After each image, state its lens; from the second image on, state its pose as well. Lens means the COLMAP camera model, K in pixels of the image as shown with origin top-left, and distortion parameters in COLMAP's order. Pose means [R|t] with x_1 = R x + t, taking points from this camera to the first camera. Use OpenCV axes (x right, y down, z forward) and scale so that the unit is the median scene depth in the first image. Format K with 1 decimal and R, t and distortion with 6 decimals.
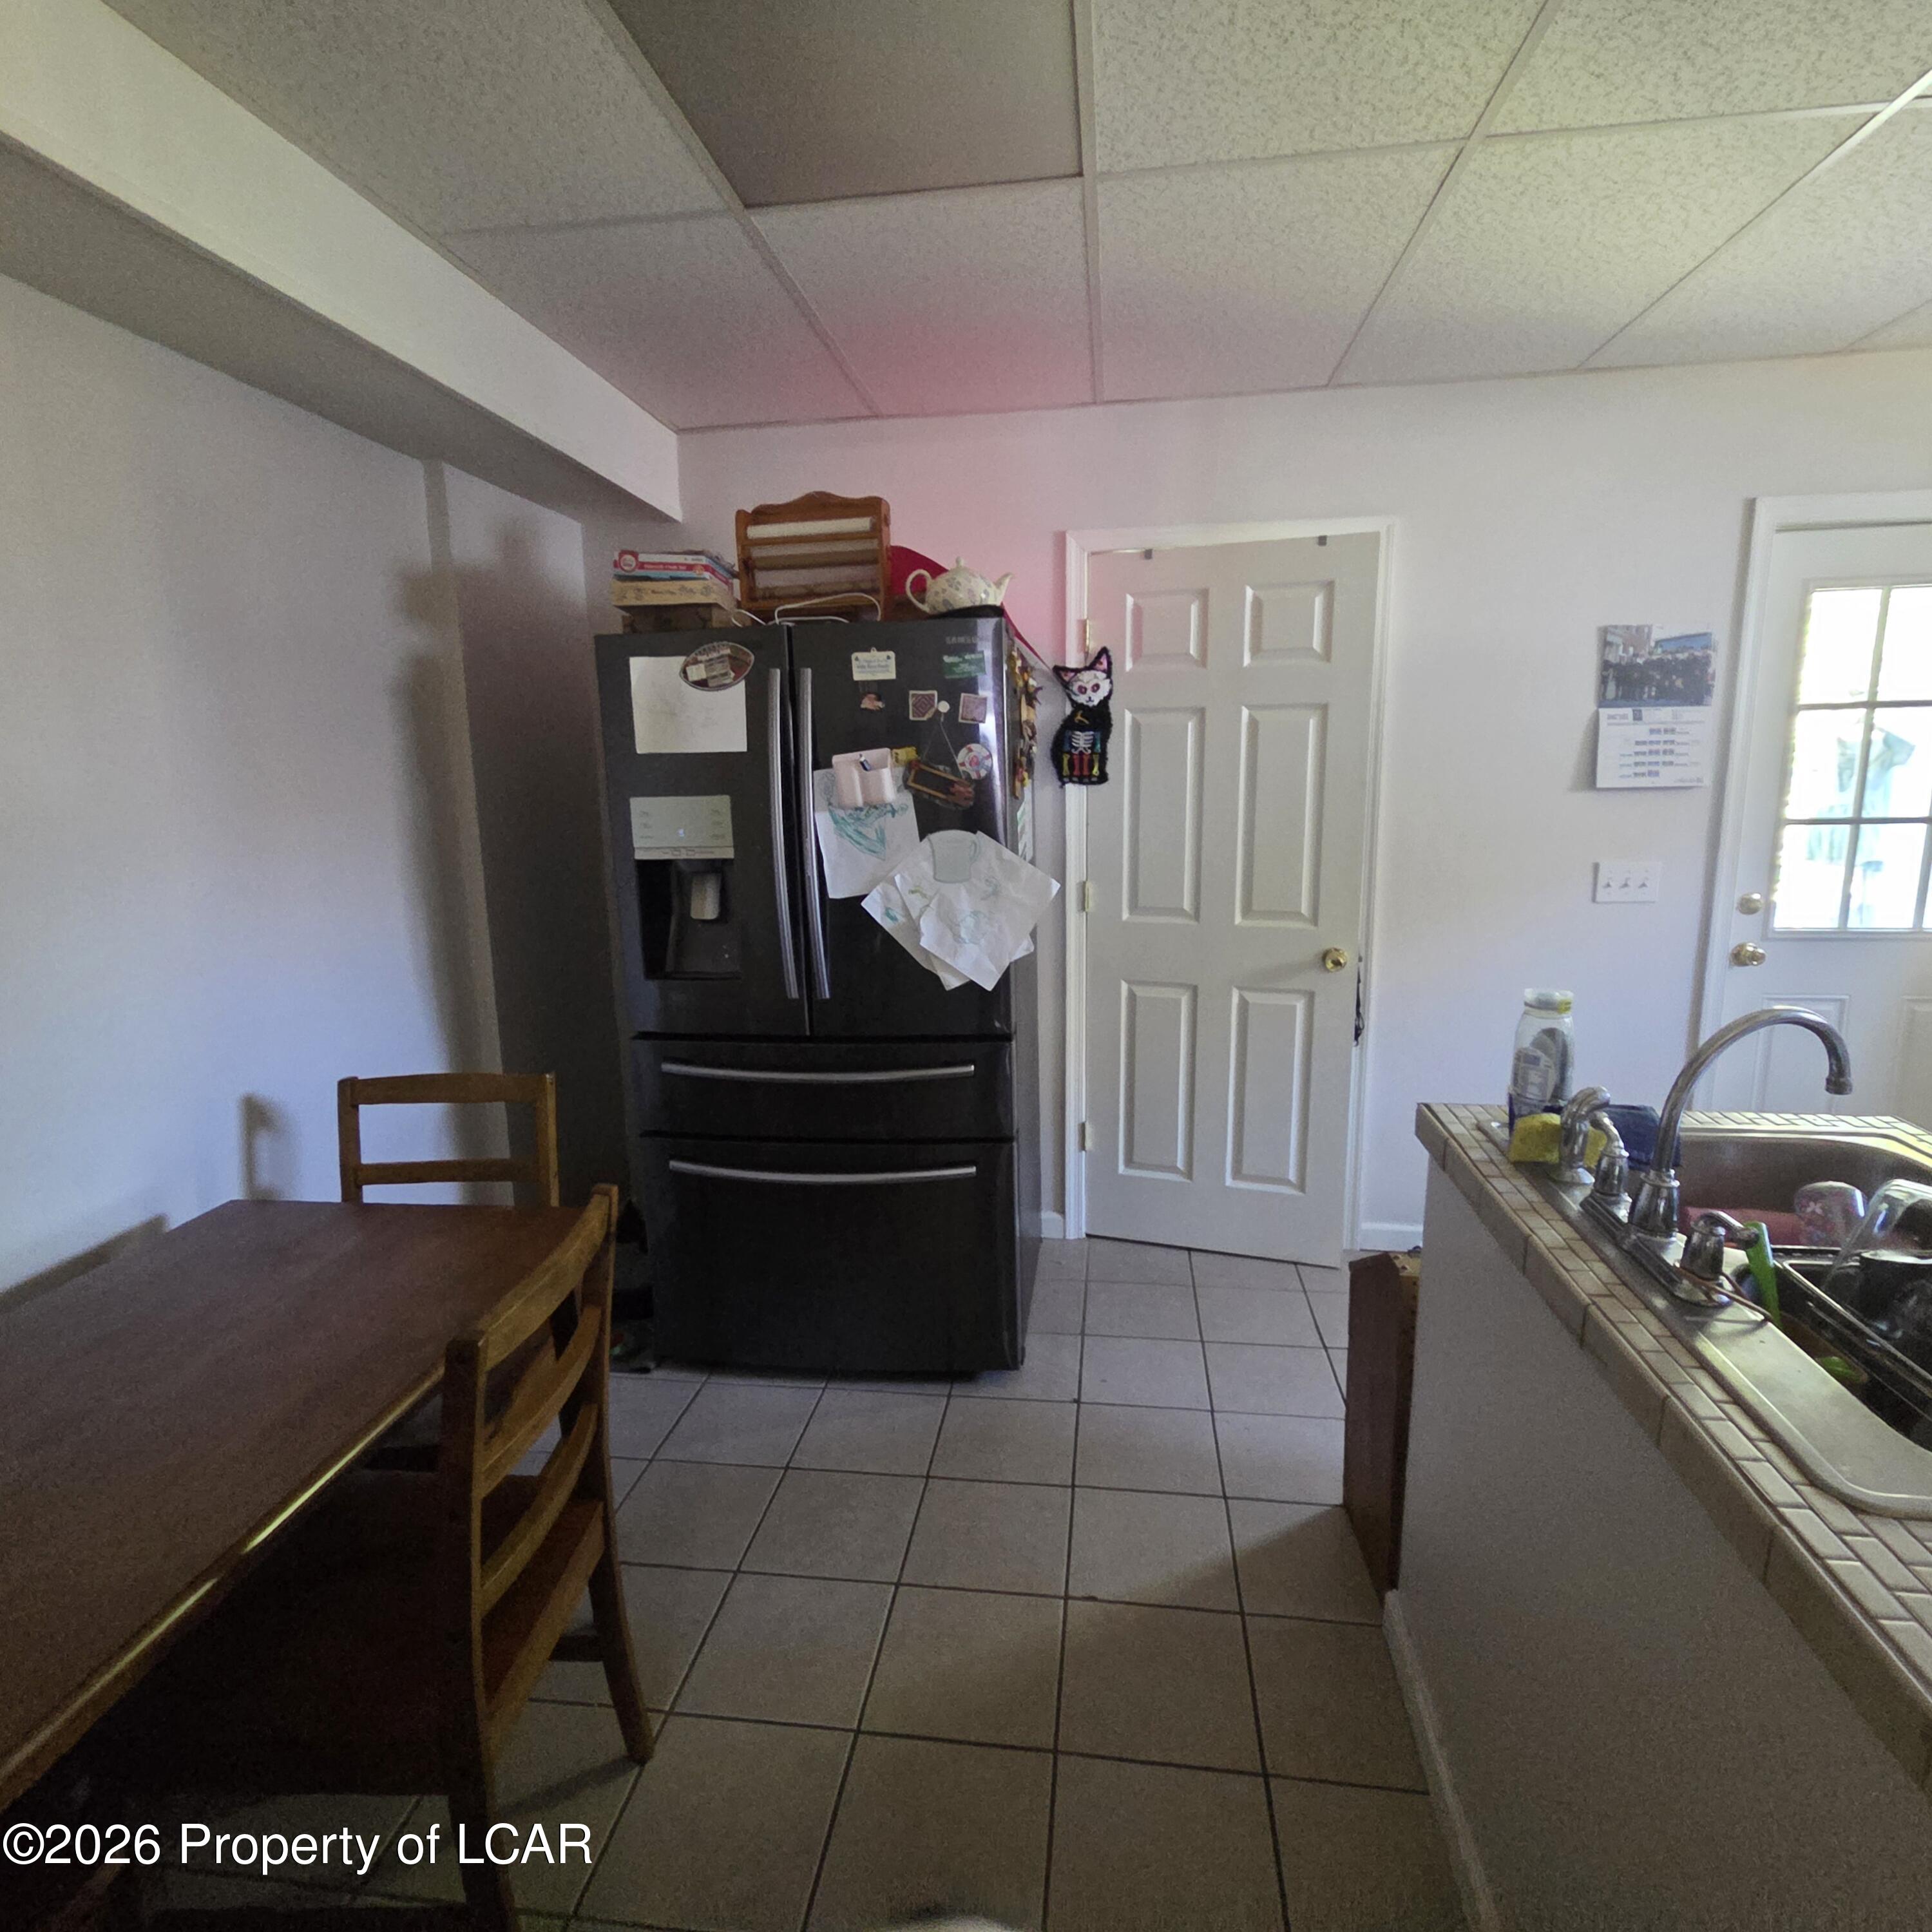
lens RADIAL K [[1055.2, 0, 958.5], [0, 1055.2, 965.1], [0, 0, 1]] dist [0.005629, -0.000388]
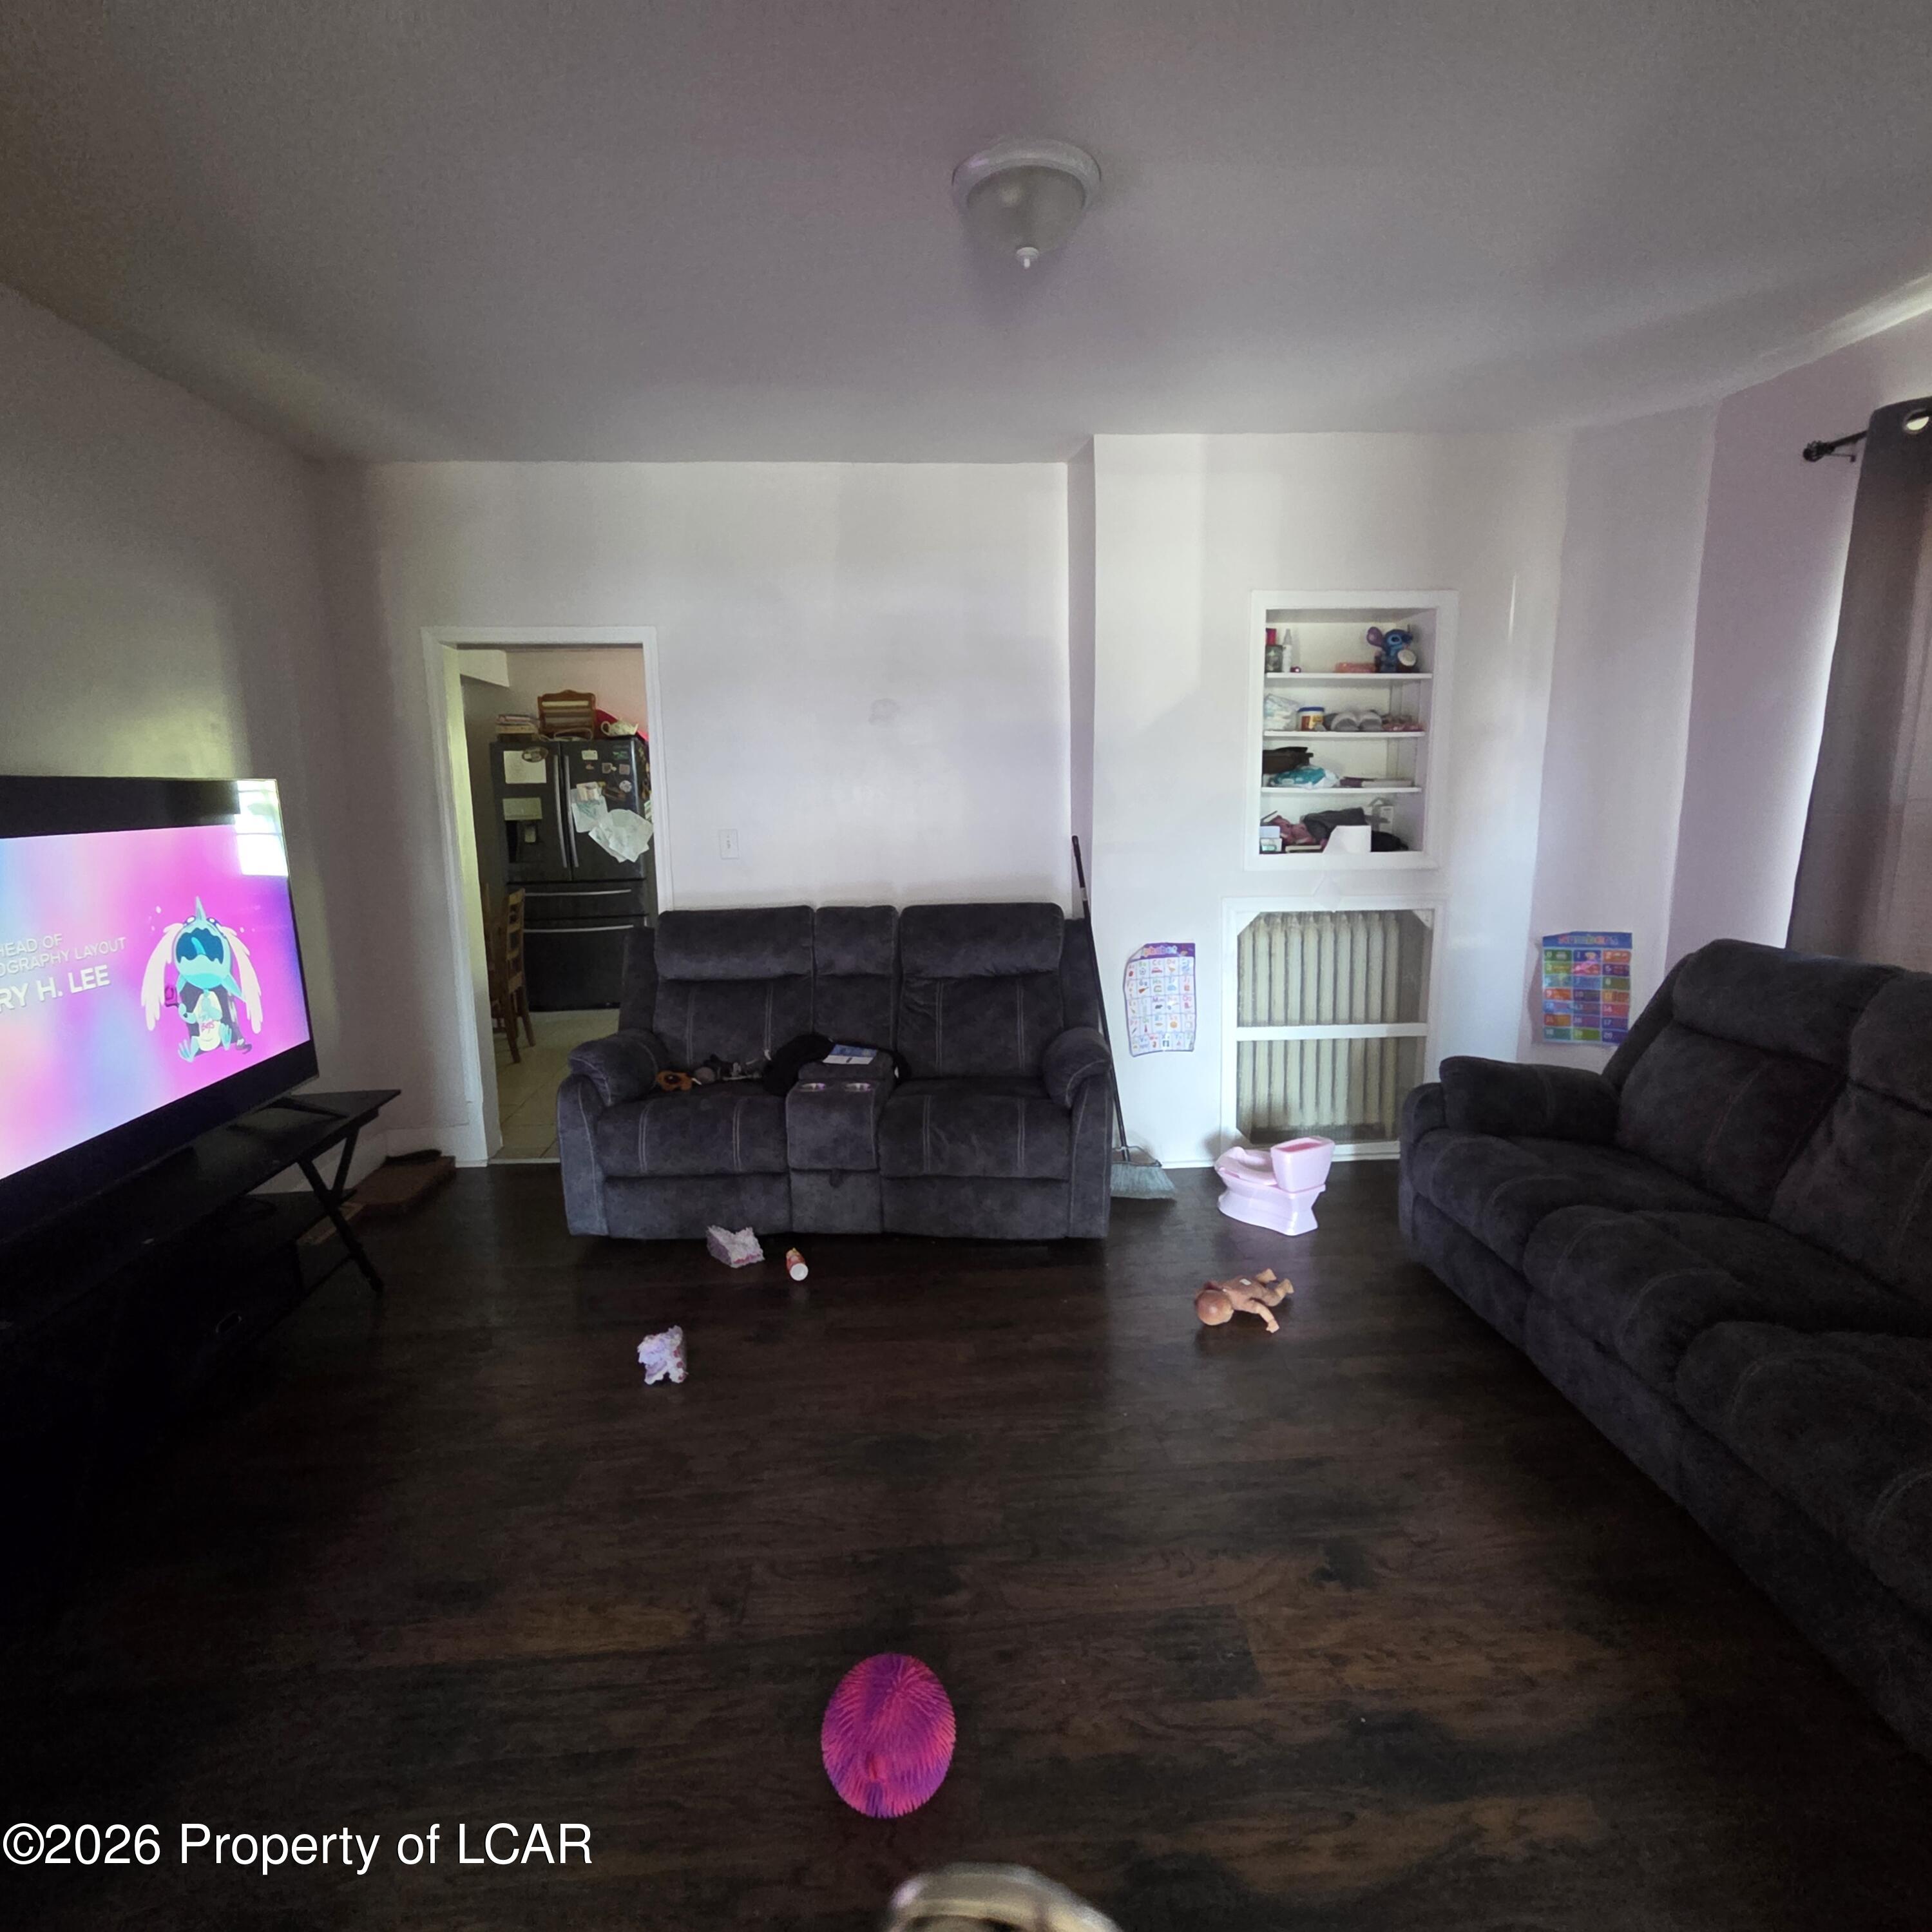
lens RADIAL K [[1055.2, 0, 956.0], [0, 1055.2, 958.8], [0, 0, 1]] dist [0.005629, -0.000388]
pose [[0.976435, -0.033058, 0.213263, 0.273531], [0.039190, 0.998929, -0.024590, 0.407642], [-0.212222, 0.032368, 0.976685, -2.118579]]
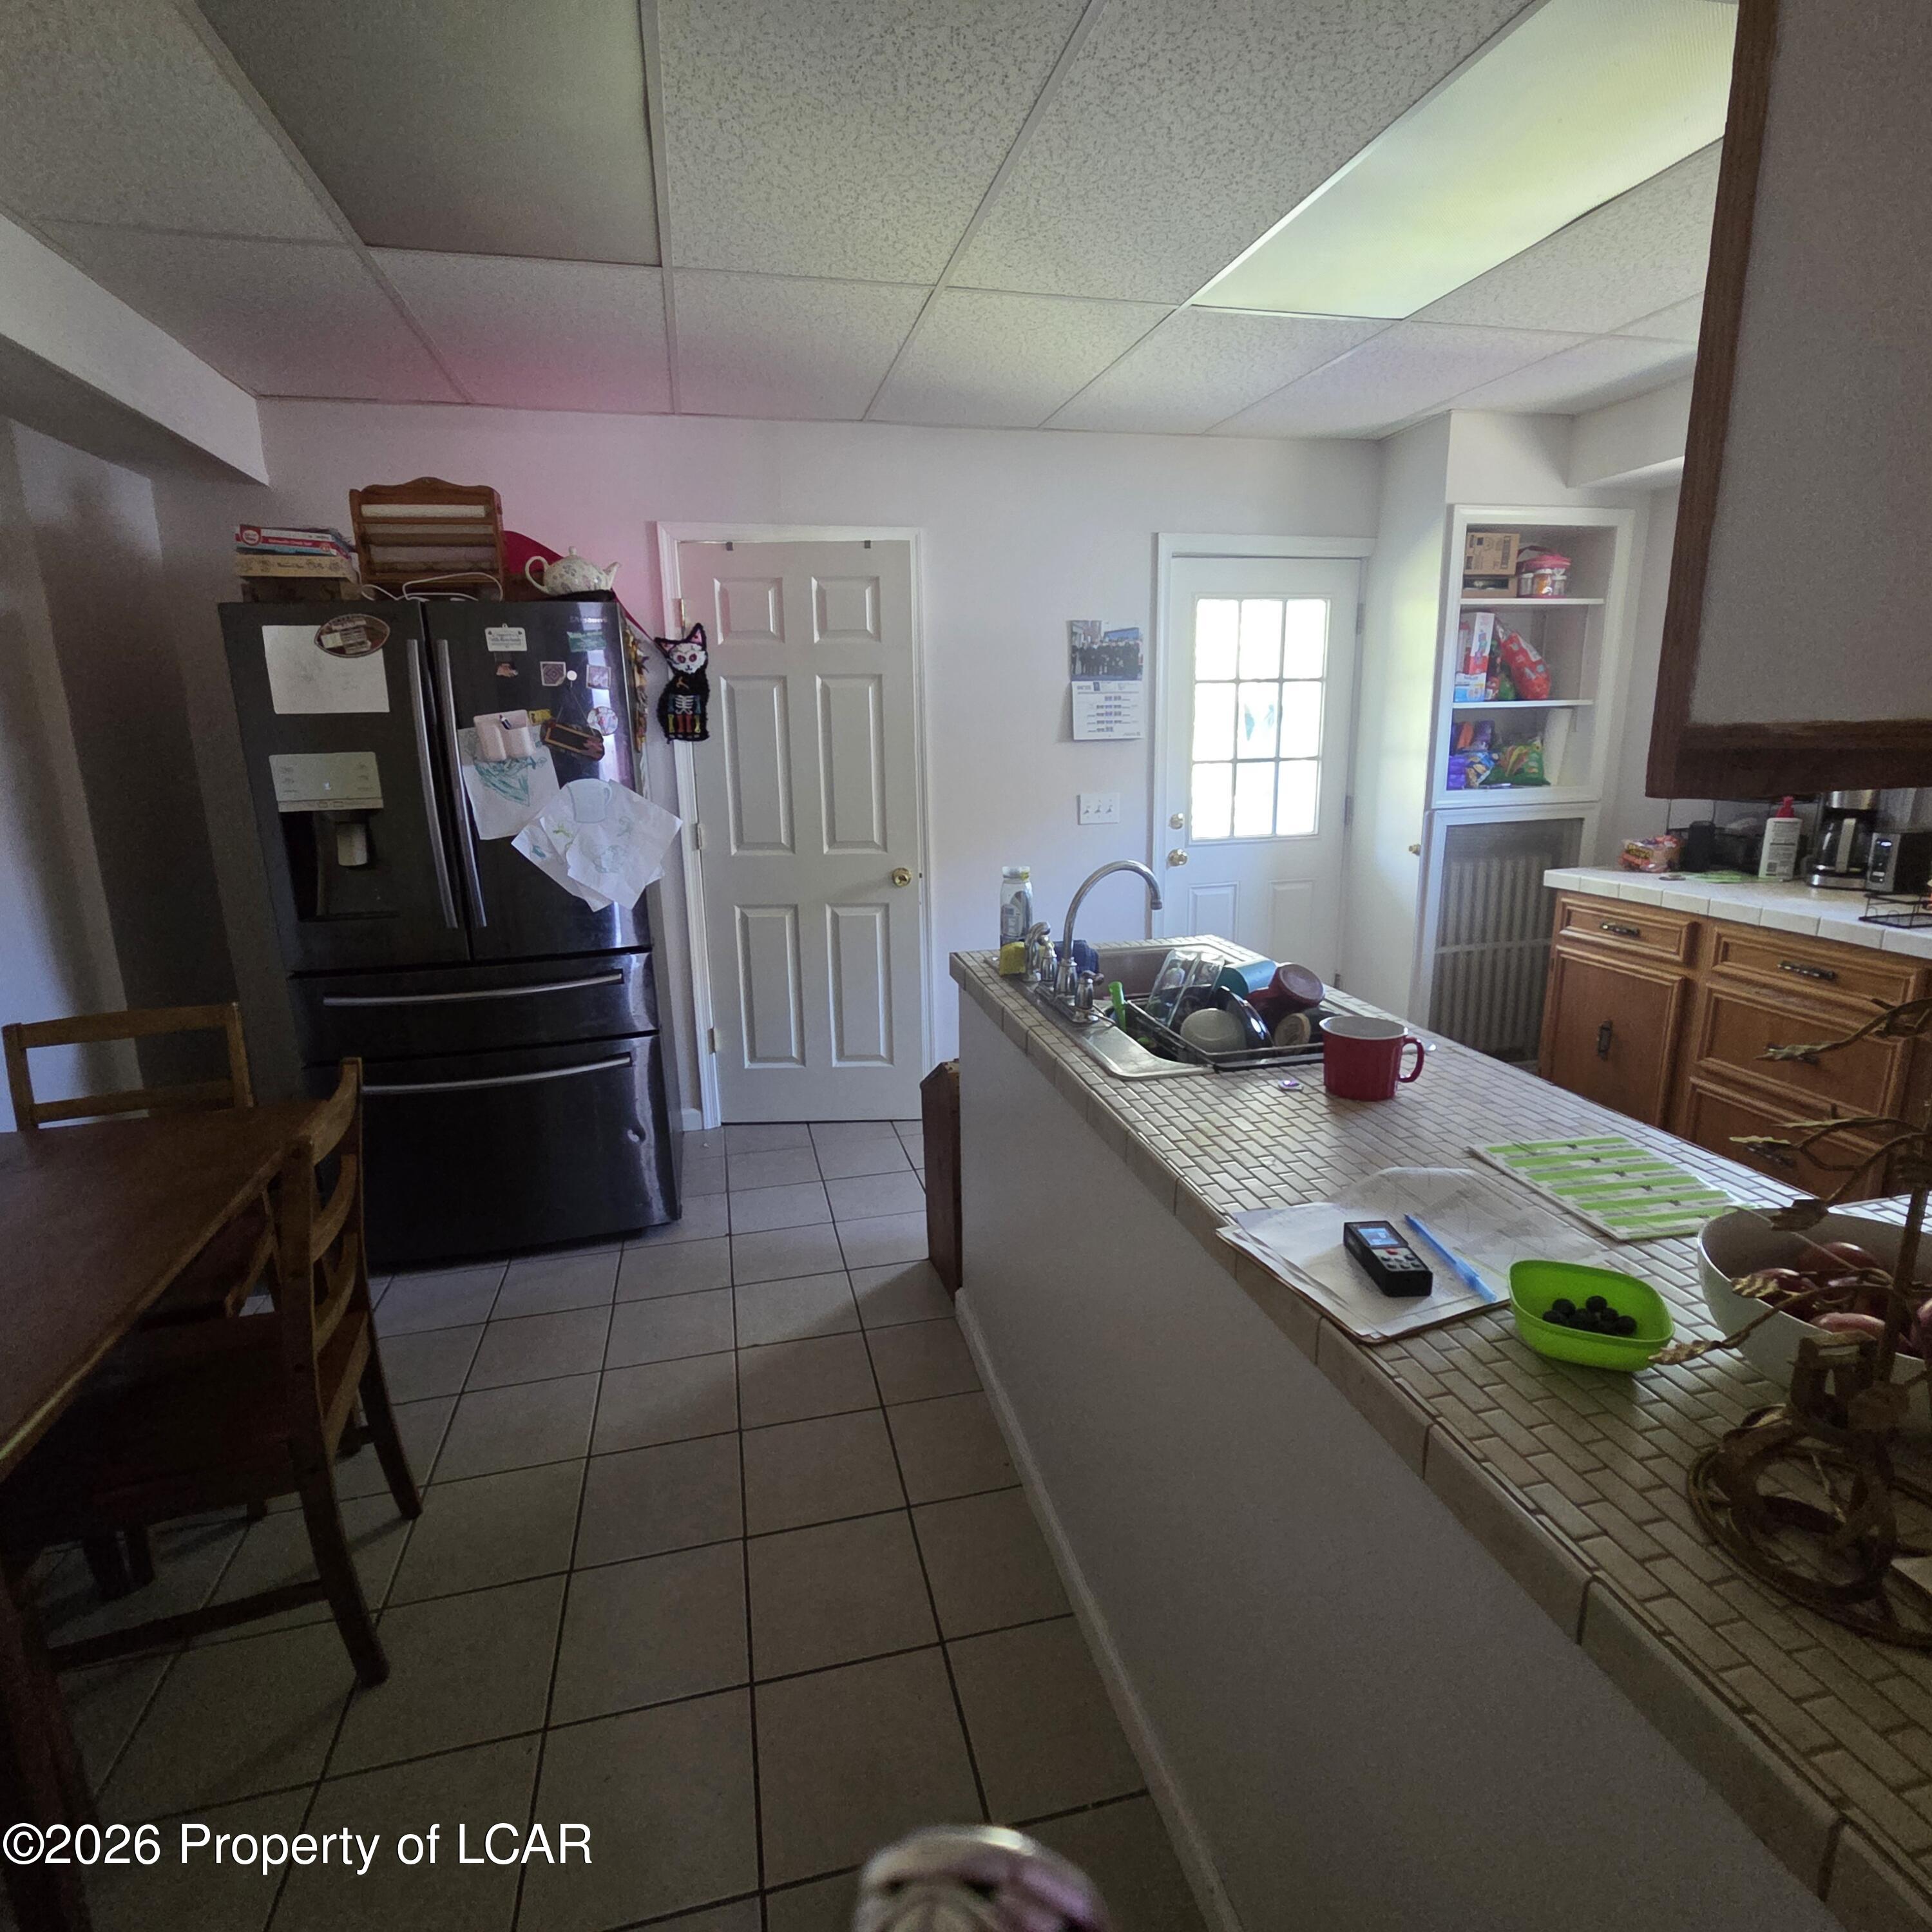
lens RADIAL K [[1055.2, 0, 952.2], [0, 1055.2, 958.7], [0, 0, 1]] dist [0.005629, -0.000388]
pose [[0.930067, -0.082437, 0.358021, -0.066805], [0.070843, 0.996453, 0.045407, 0.051332], [-0.360495, -0.016868, 0.932609, -0.275062]]
